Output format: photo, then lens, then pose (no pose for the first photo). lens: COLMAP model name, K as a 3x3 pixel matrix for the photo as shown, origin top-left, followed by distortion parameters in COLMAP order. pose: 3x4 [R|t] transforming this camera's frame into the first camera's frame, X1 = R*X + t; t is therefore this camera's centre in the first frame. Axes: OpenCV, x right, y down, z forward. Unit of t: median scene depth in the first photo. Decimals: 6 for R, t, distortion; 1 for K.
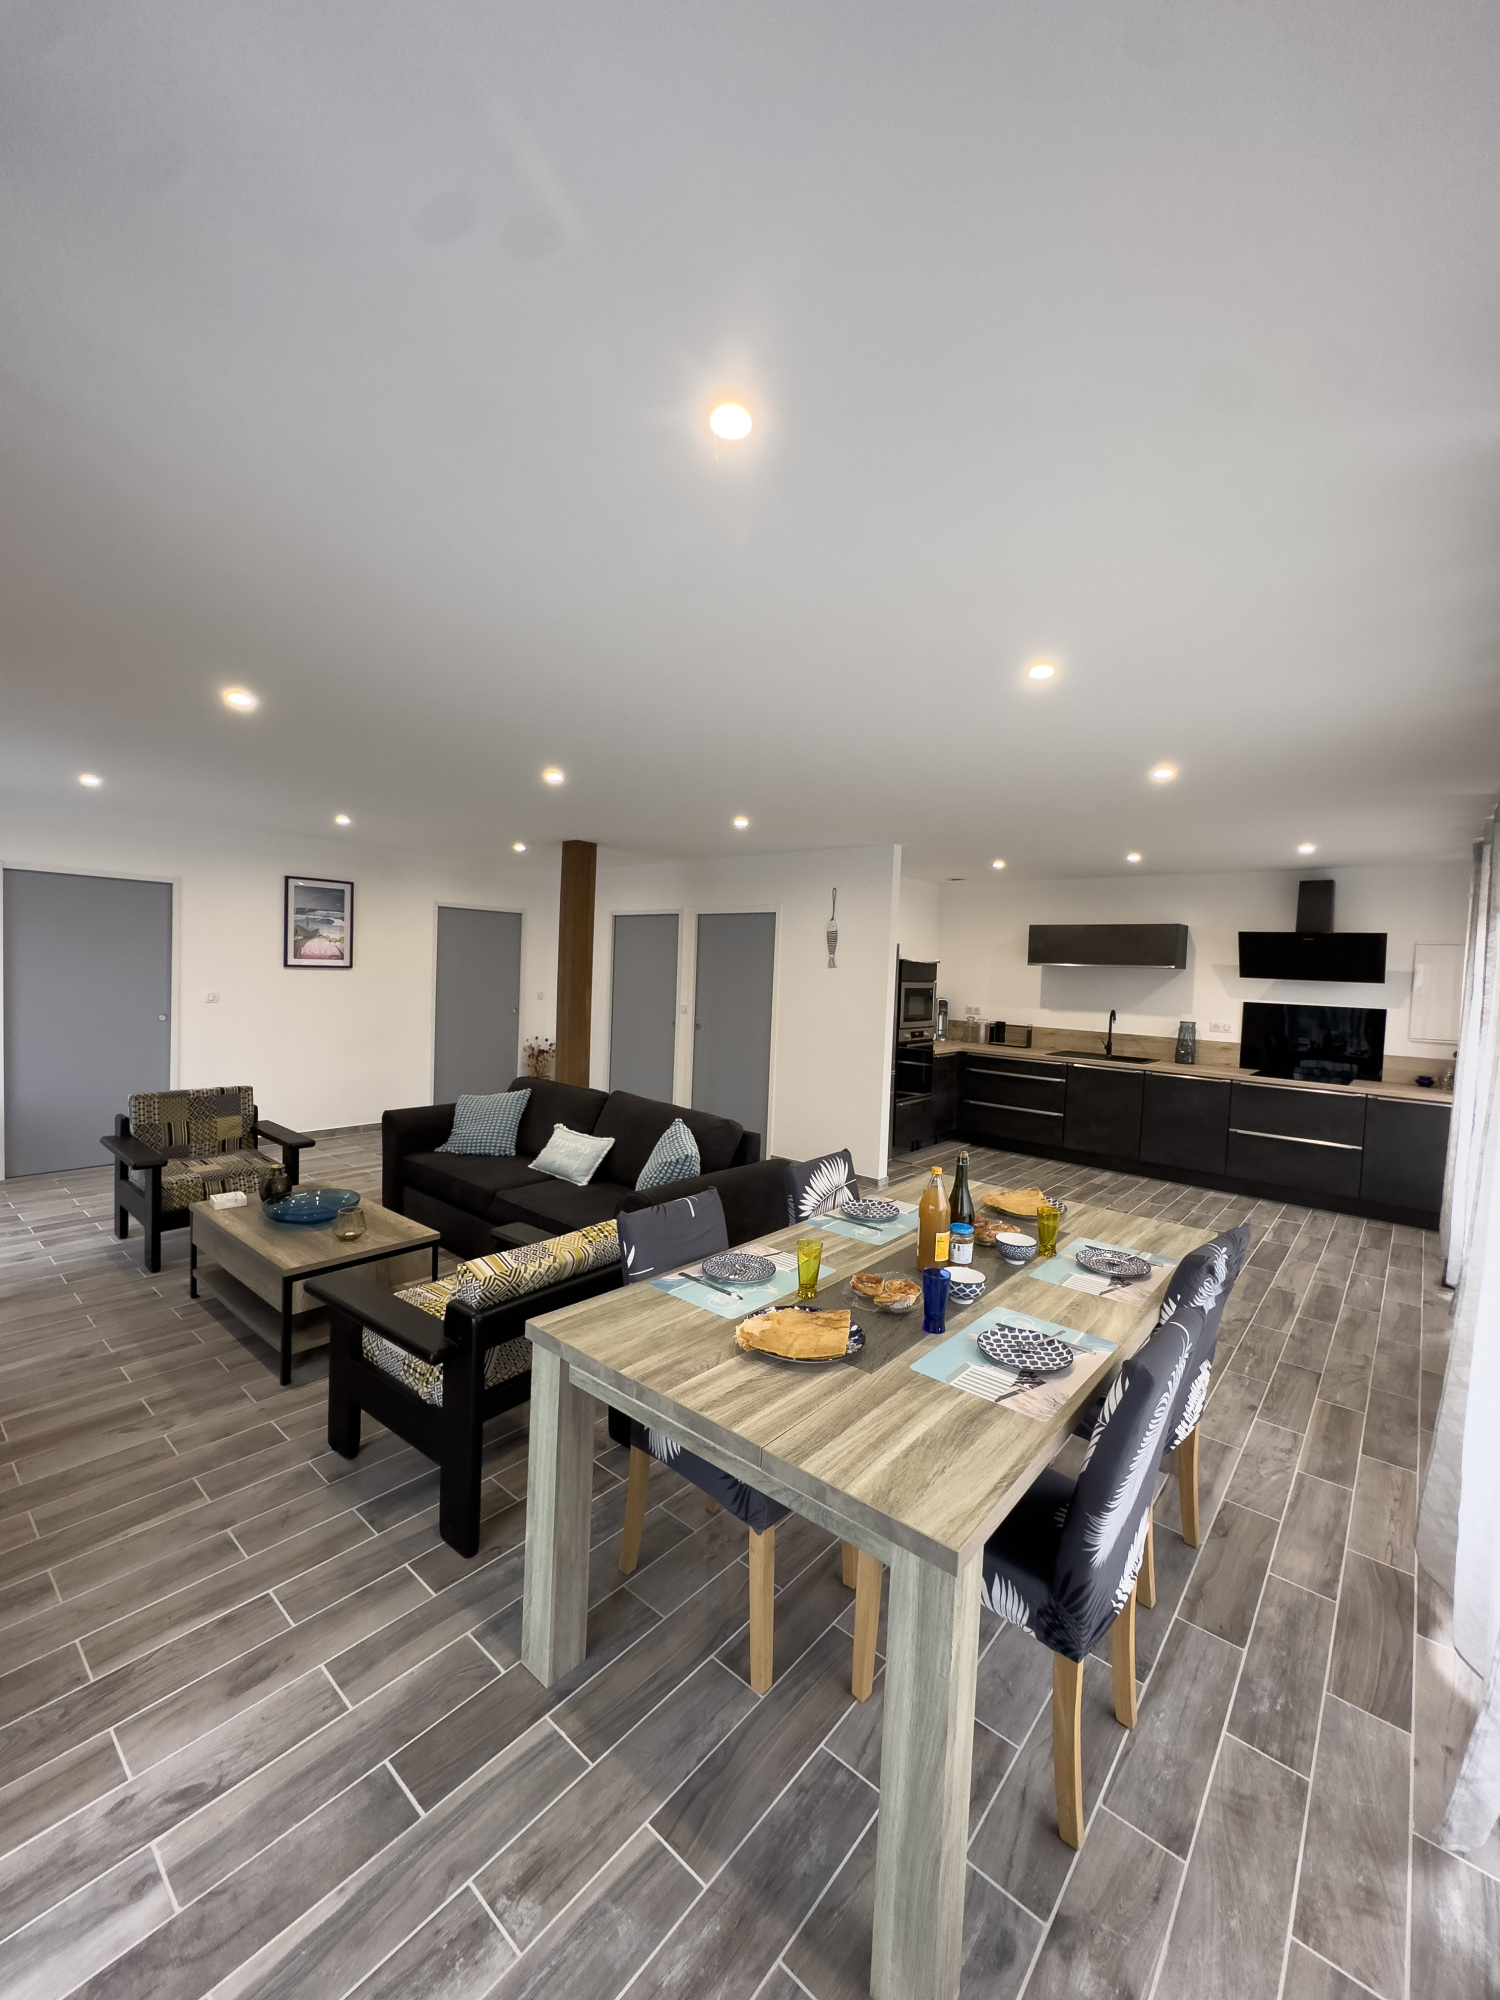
lens RADIAL K [[799.4, 0, 756.5], [0, 799.4, 1000.1], [0, 0, 1]] dist [0.003763, 0.001236]
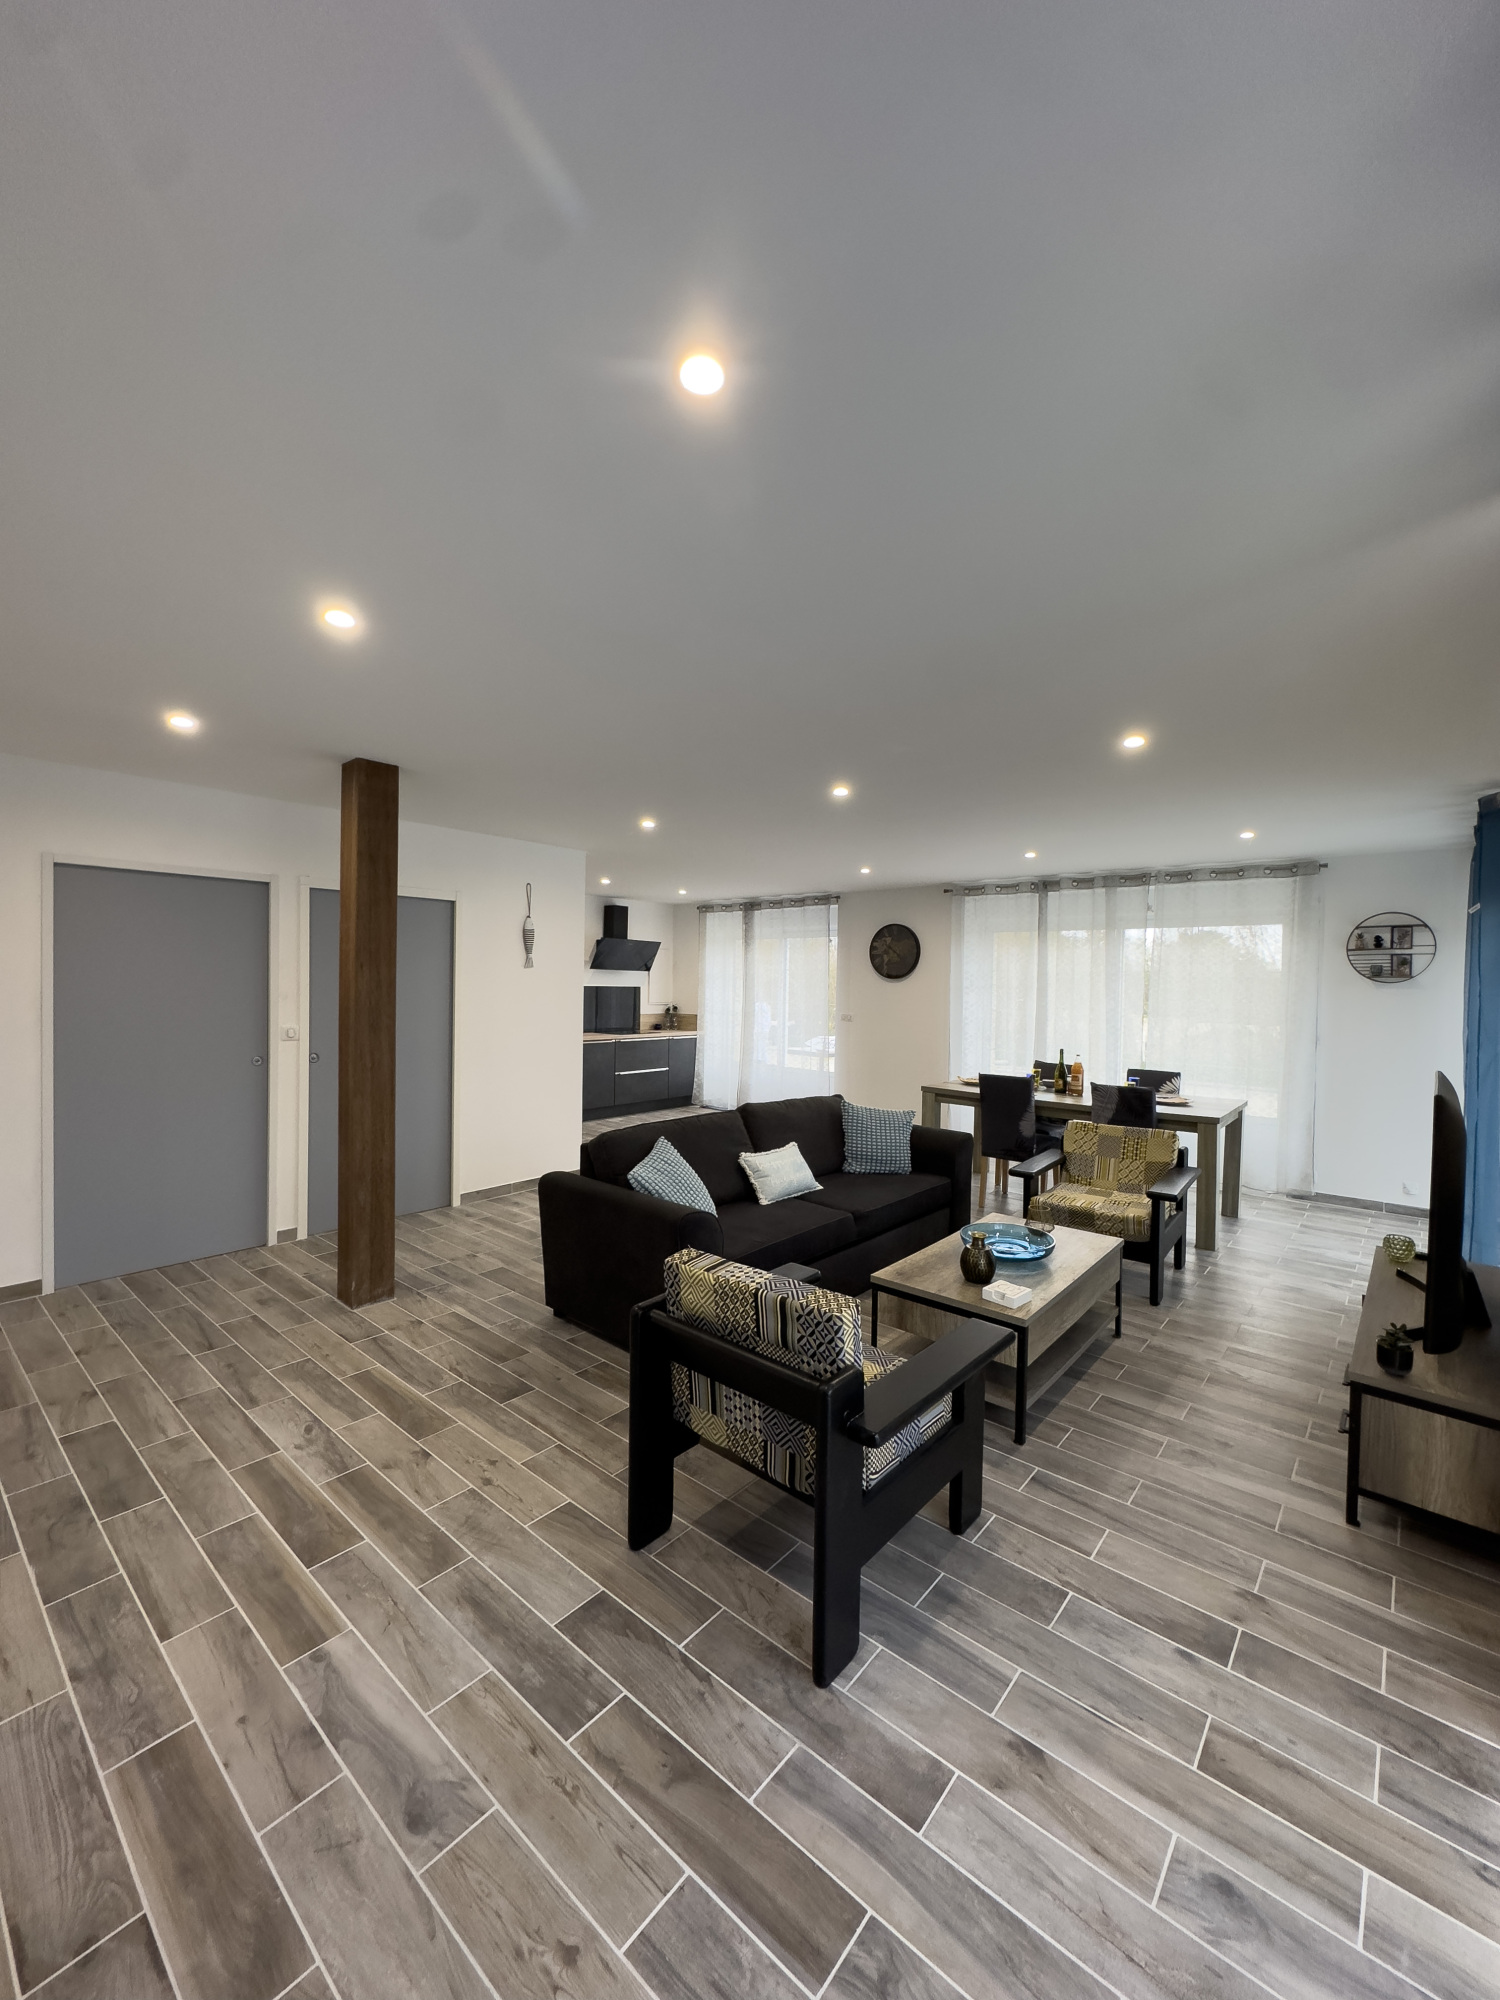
lens RADIAL K [[799.4, 0, 747.2], [0, 799.4, 998.3], [0, 0, 1]] dist [0.003763, 0.001236]
pose [[0.002456, -0.059138, 0.998247, -0.889356], [0.015119, 0.998138, 0.059095, -0.059101], [-0.999883, 0.014948, 0.003345, 0.777347]]
